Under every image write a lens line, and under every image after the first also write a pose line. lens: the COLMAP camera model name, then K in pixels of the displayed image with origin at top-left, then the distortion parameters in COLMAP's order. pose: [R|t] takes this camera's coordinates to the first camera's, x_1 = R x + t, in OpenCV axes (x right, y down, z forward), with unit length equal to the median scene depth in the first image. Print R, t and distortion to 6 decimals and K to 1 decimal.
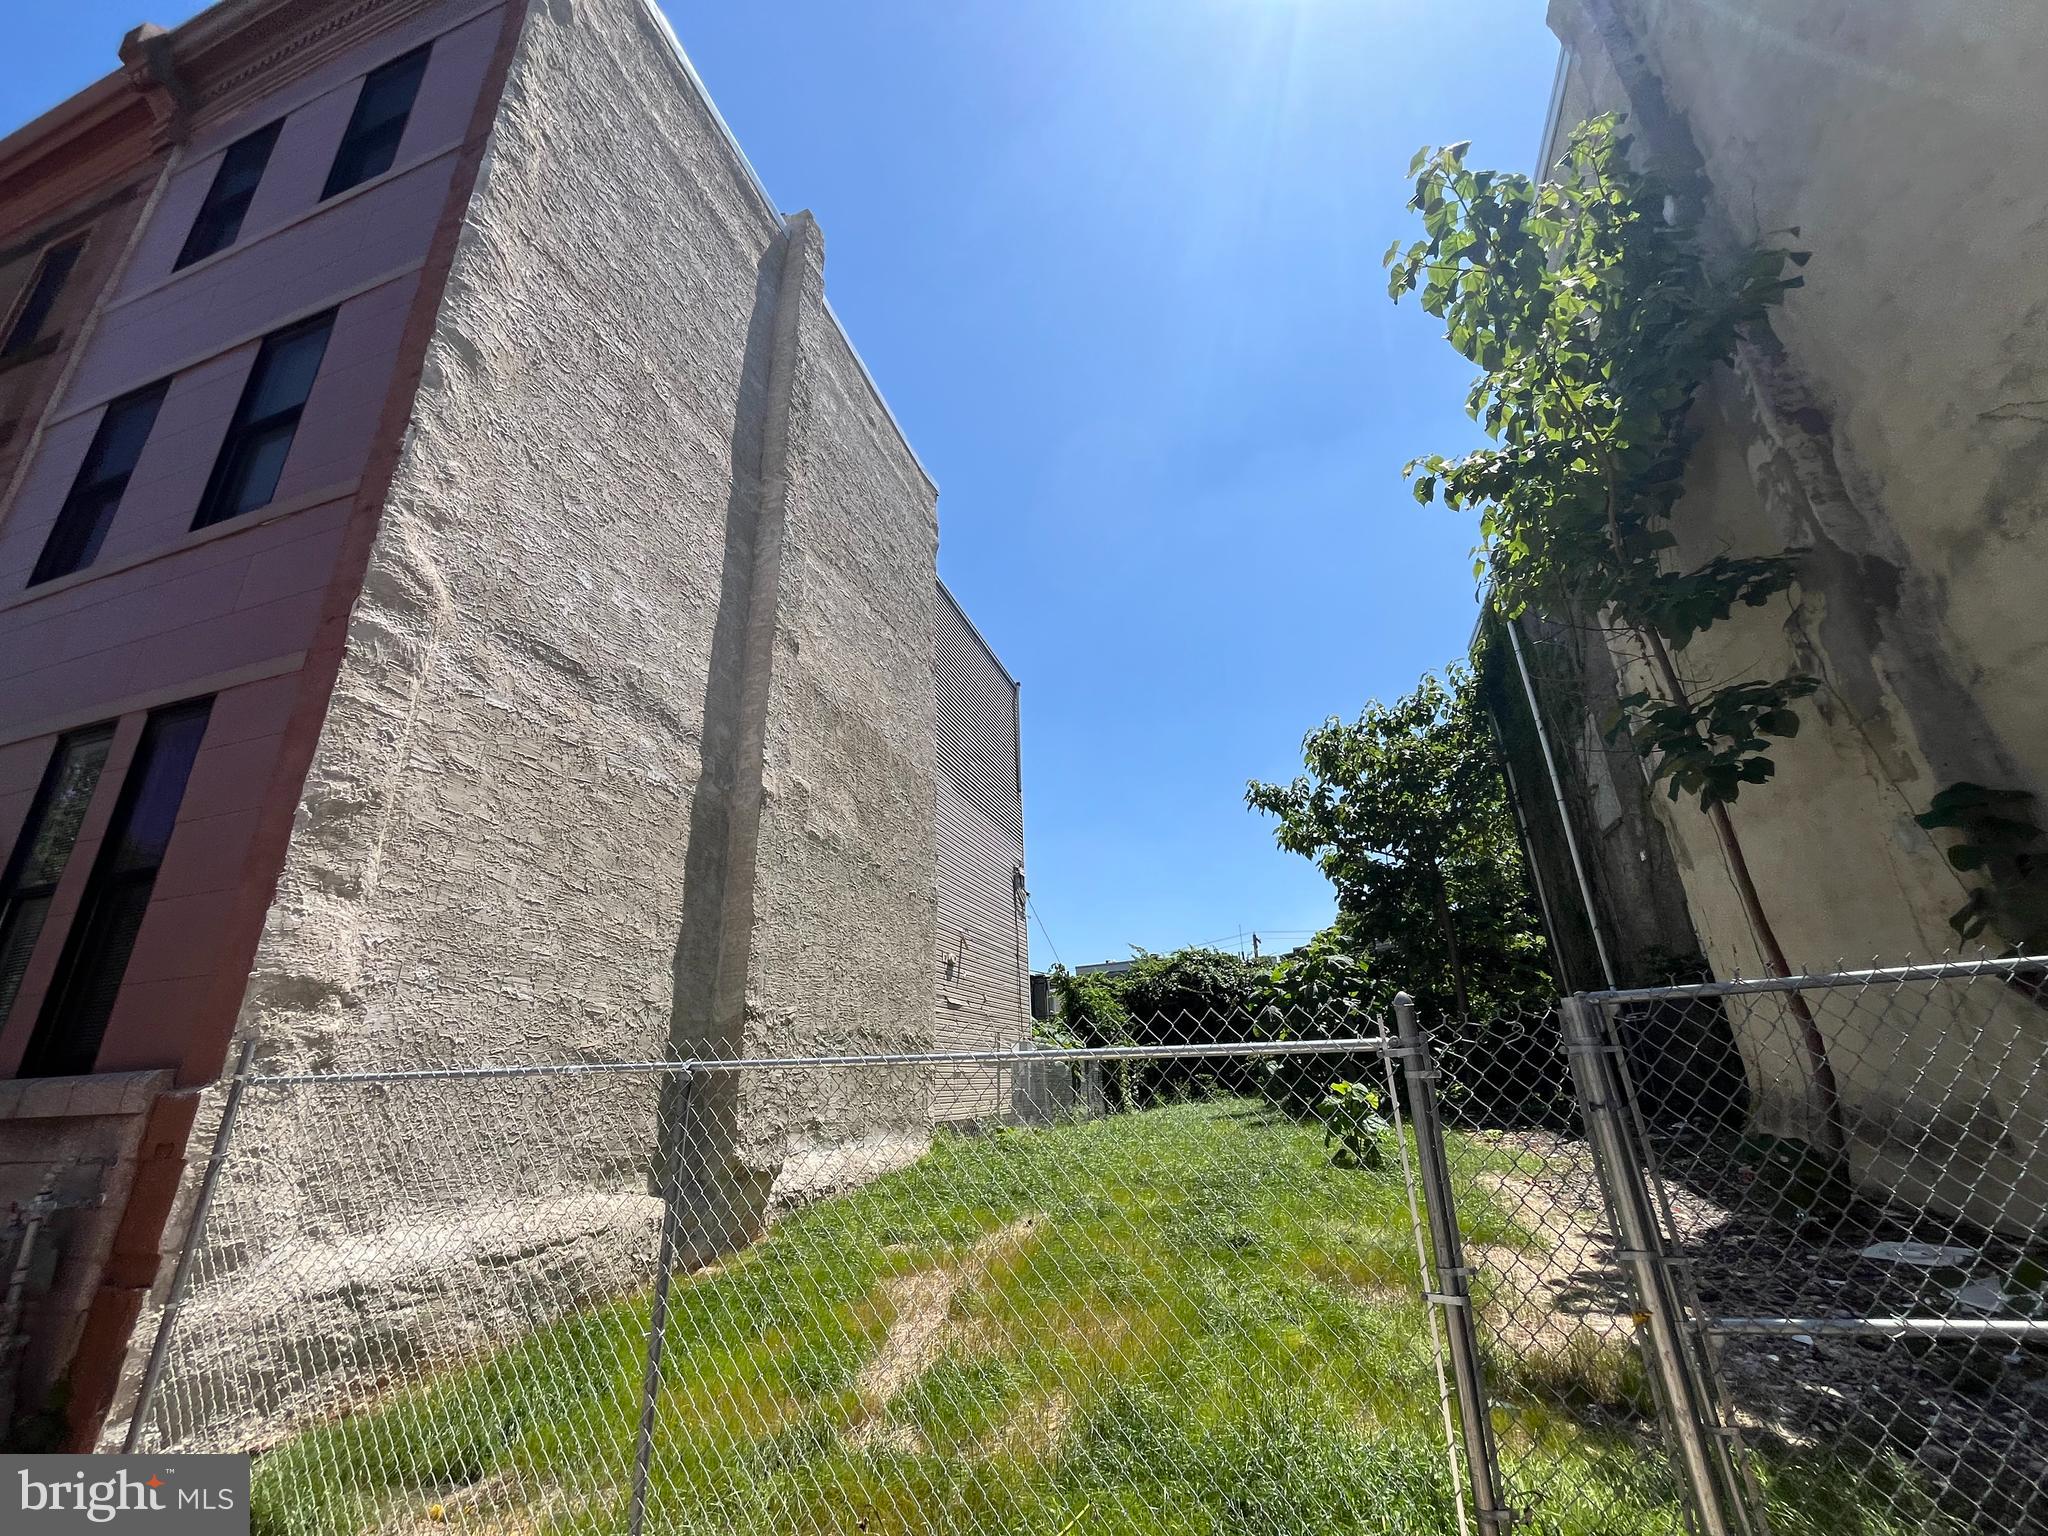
lens RADIAL K [[828.0, 0, 1023.5], [0, 828.0, 771.3], [0, 0, 1]] dist [-0.005948, 0.000102]
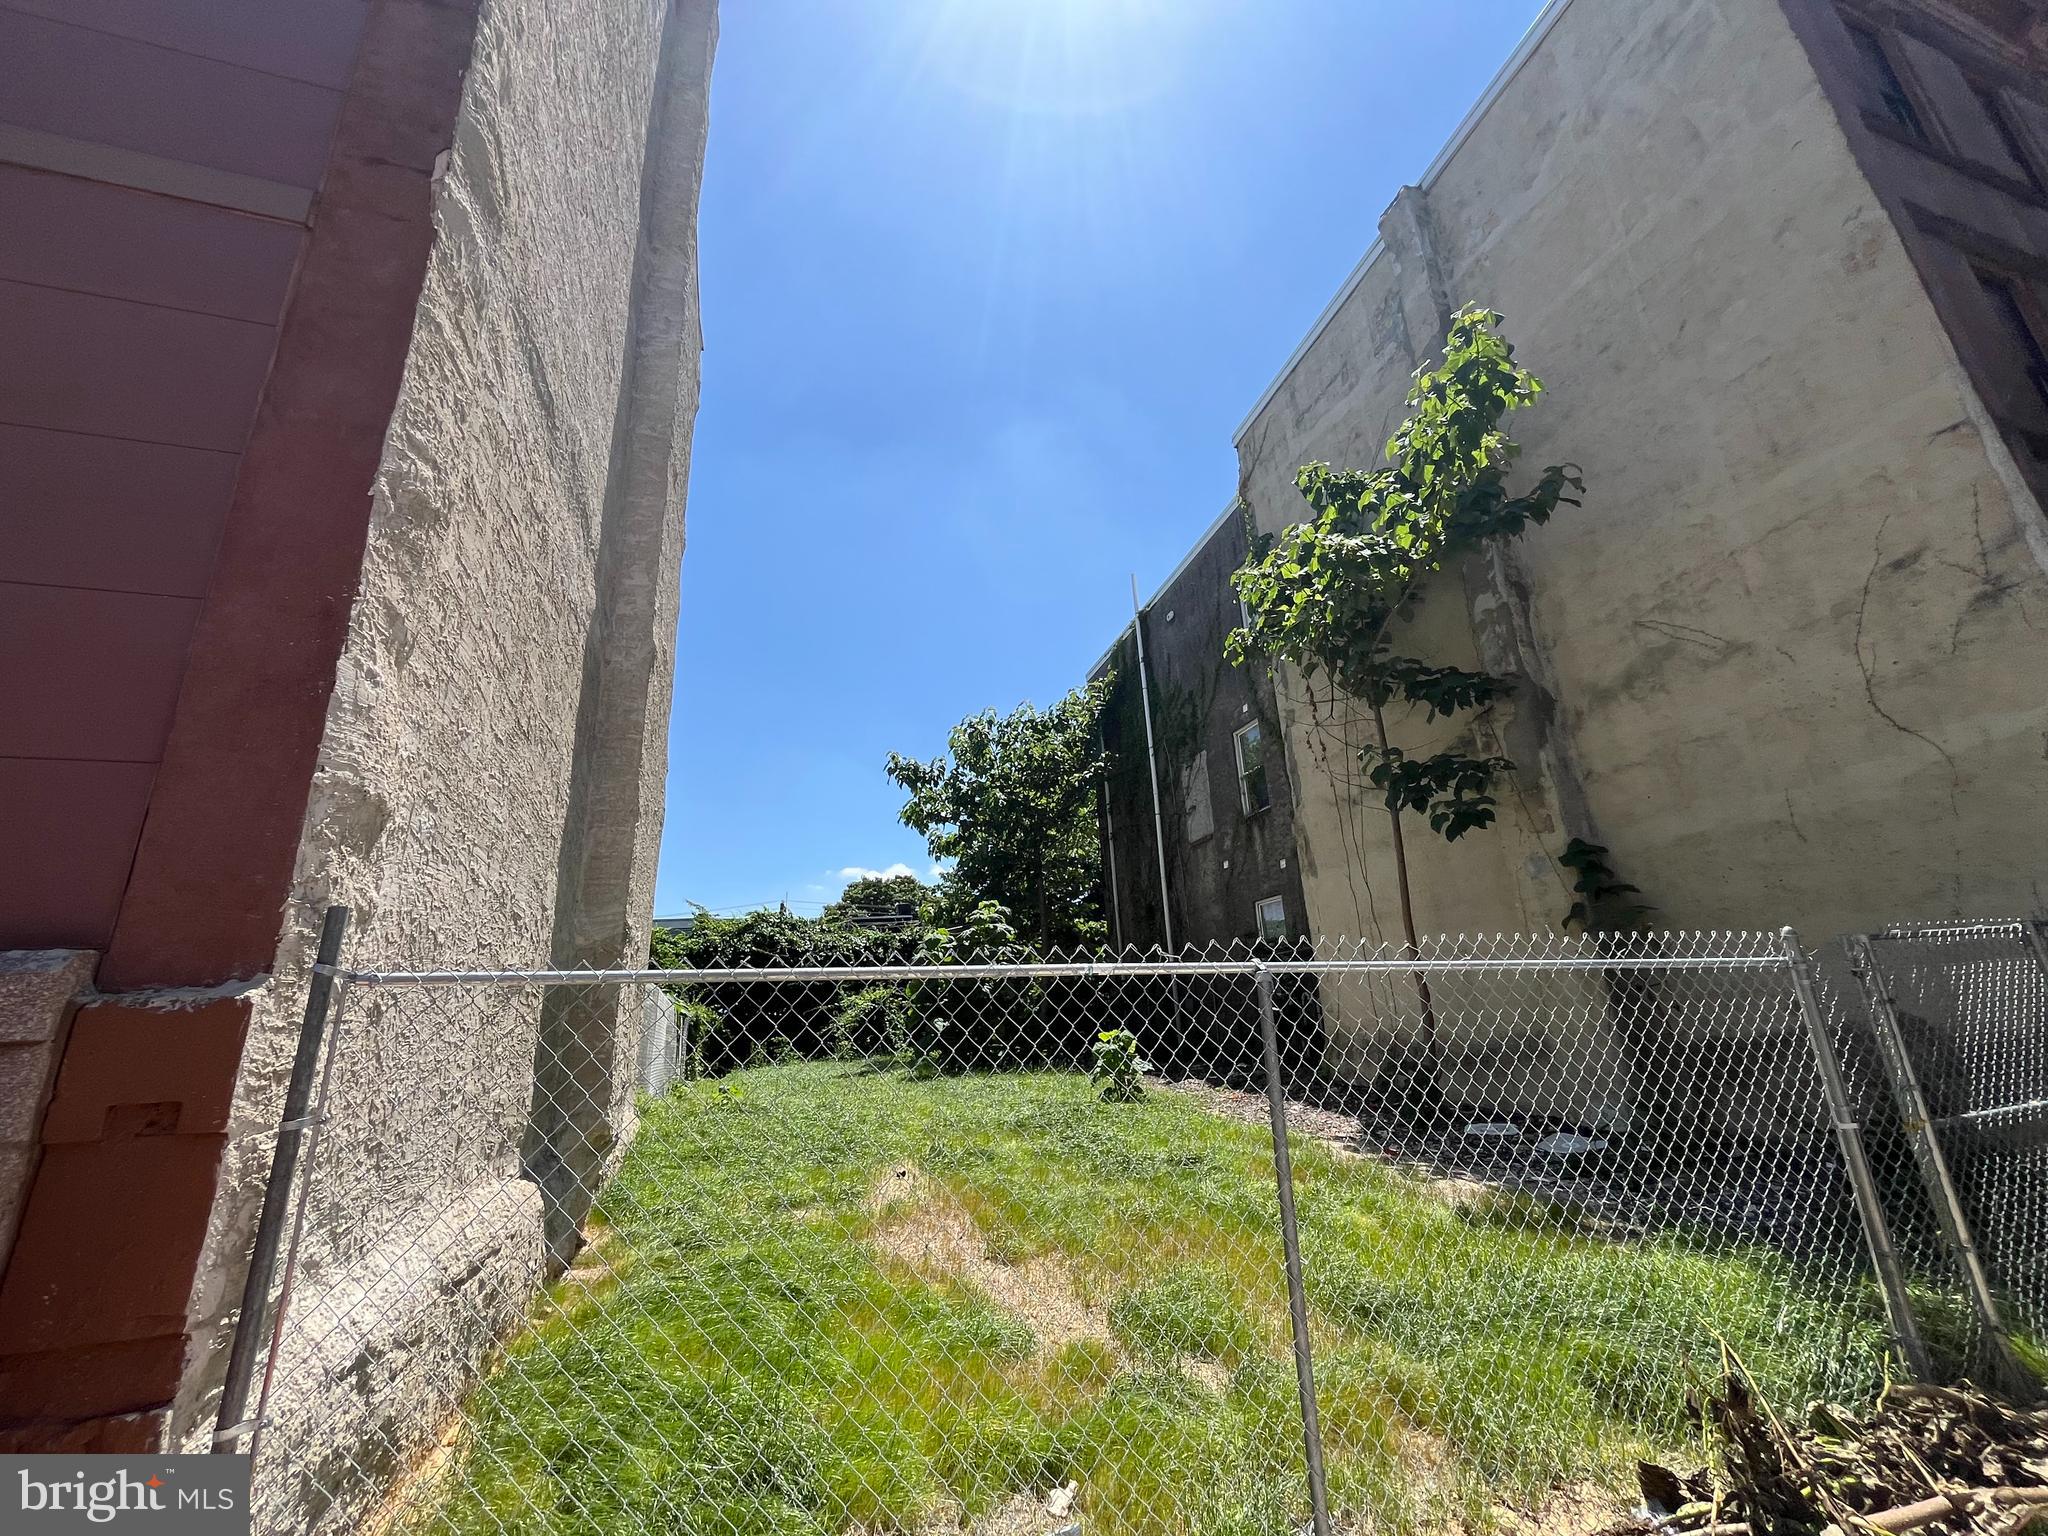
lens RADIAL K [[828.4, 0, 1024.1], [0, 828.4, 770.4], [0, 0, 1]] dist [-0.002832, -0.000228]
pose [[0.810227, 0.173470, 0.559858, -0.553547], [-0.190352, 0.981300, -0.028574, 0.110708], [-0.554345, -0.083419, 0.828096, 0.210141]]
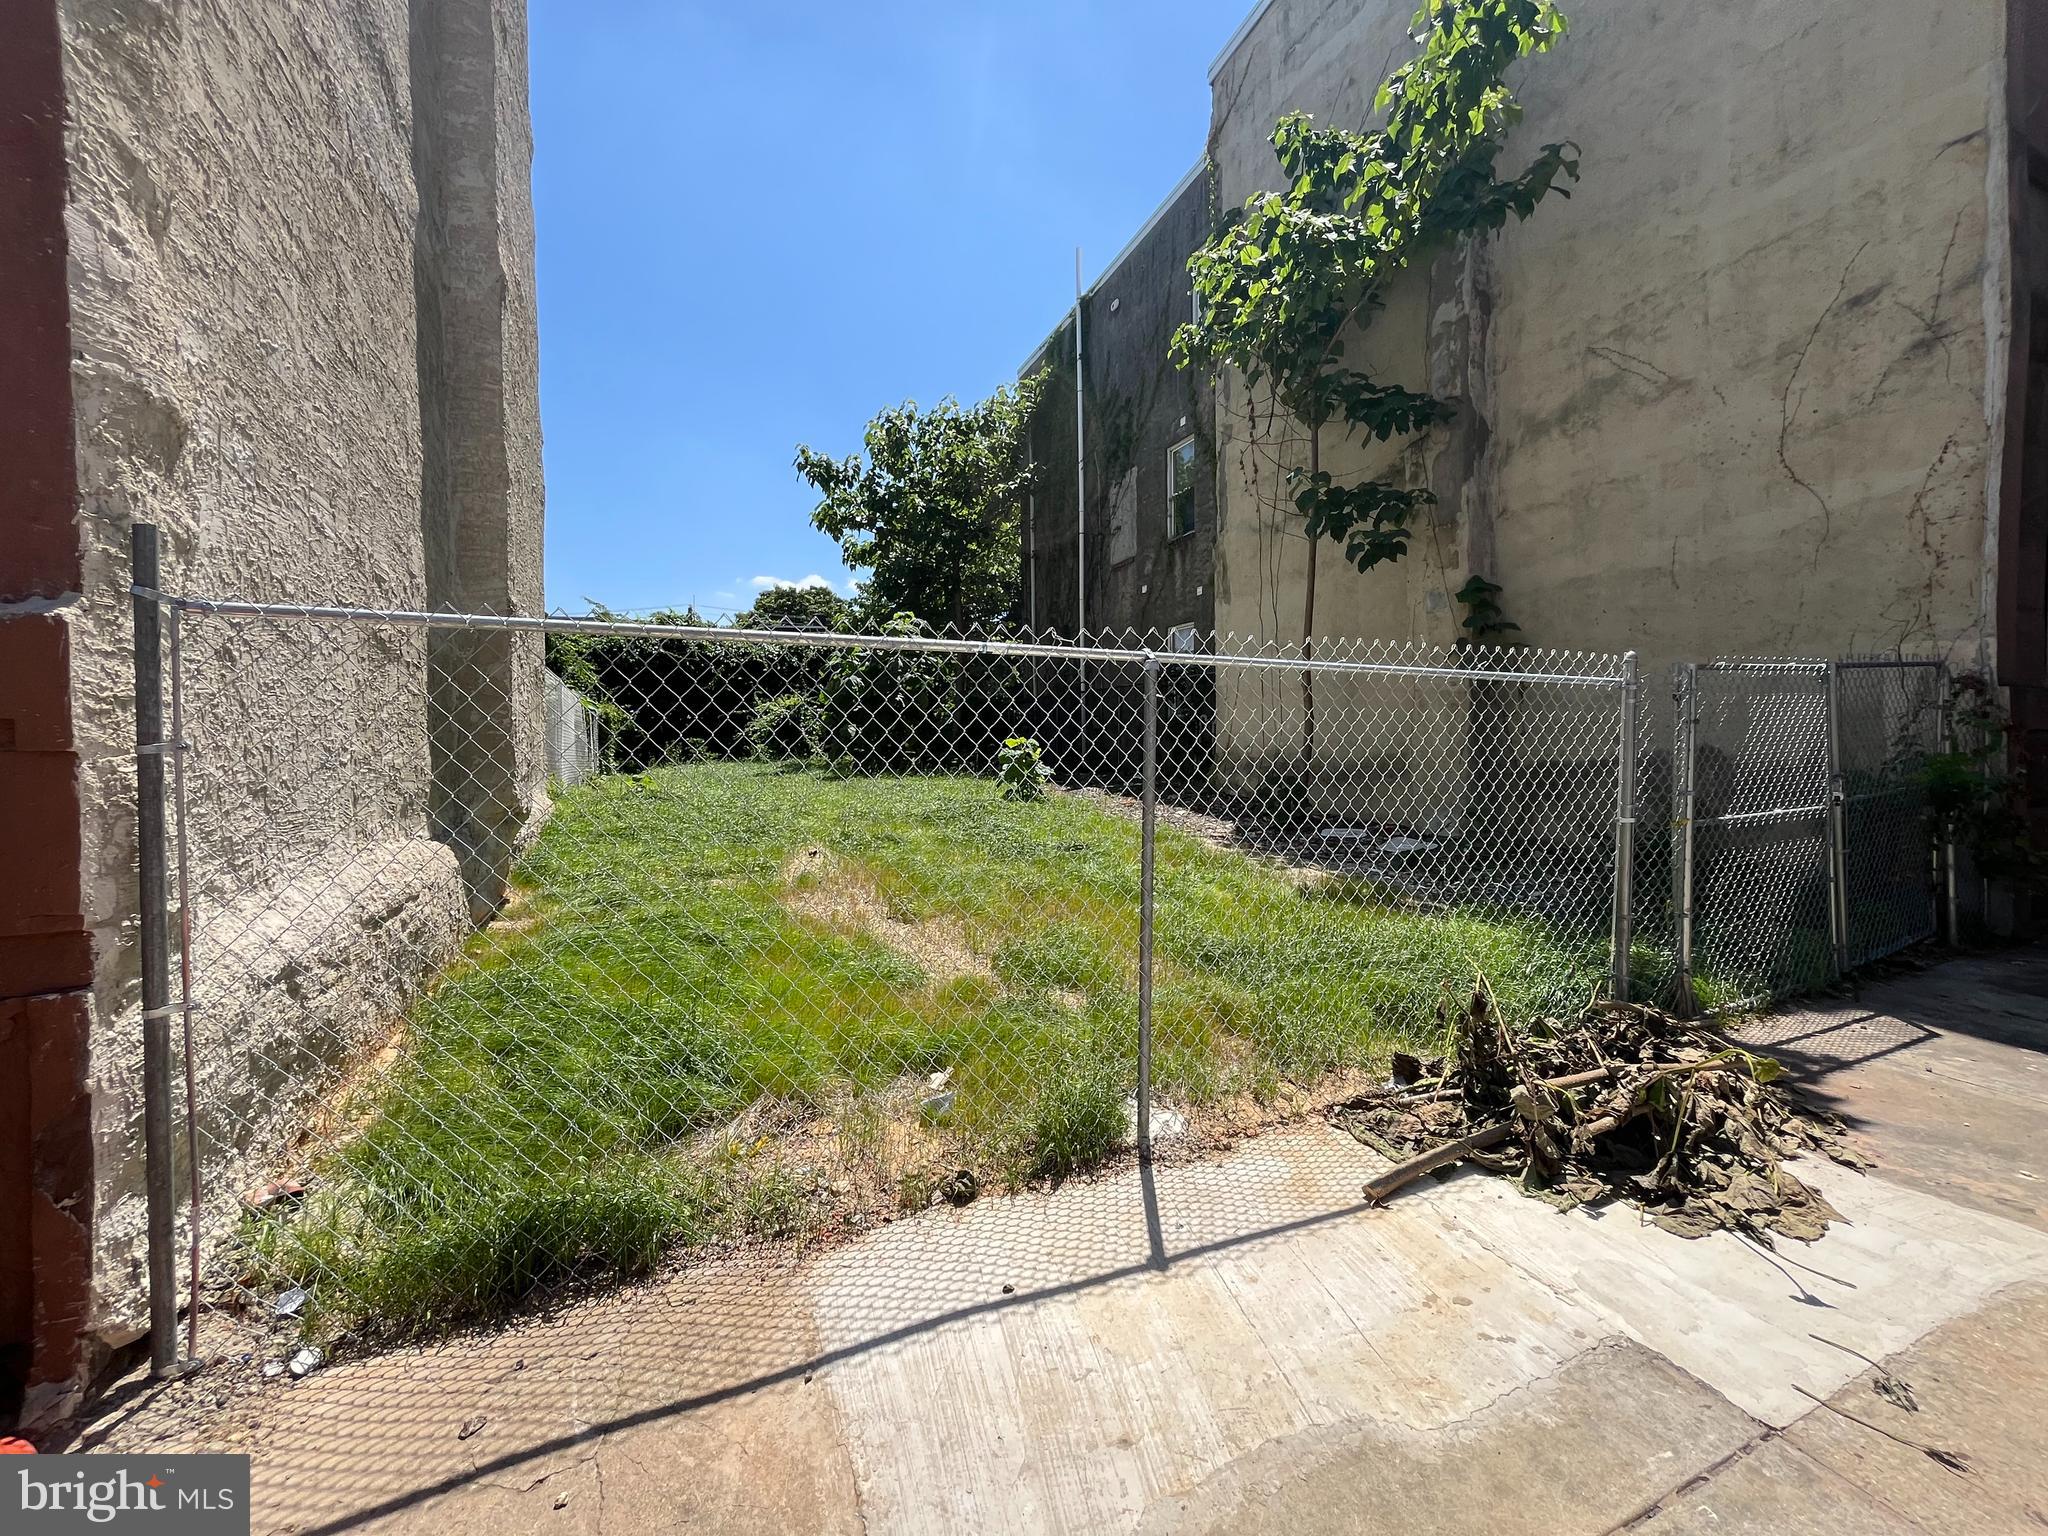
lens RADIAL K [[828.4, 0, 1024.1], [0, 828.4, 770.4], [0, 0, 1]] dist [-0.002832, -0.000228]
pose [[0.746017, 0.008405, 0.665873, -0.542506], [-0.251755, 0.929270, 0.270326, 0.128757], [-0.616504, -0.369305, 0.695368, 0.198682]]
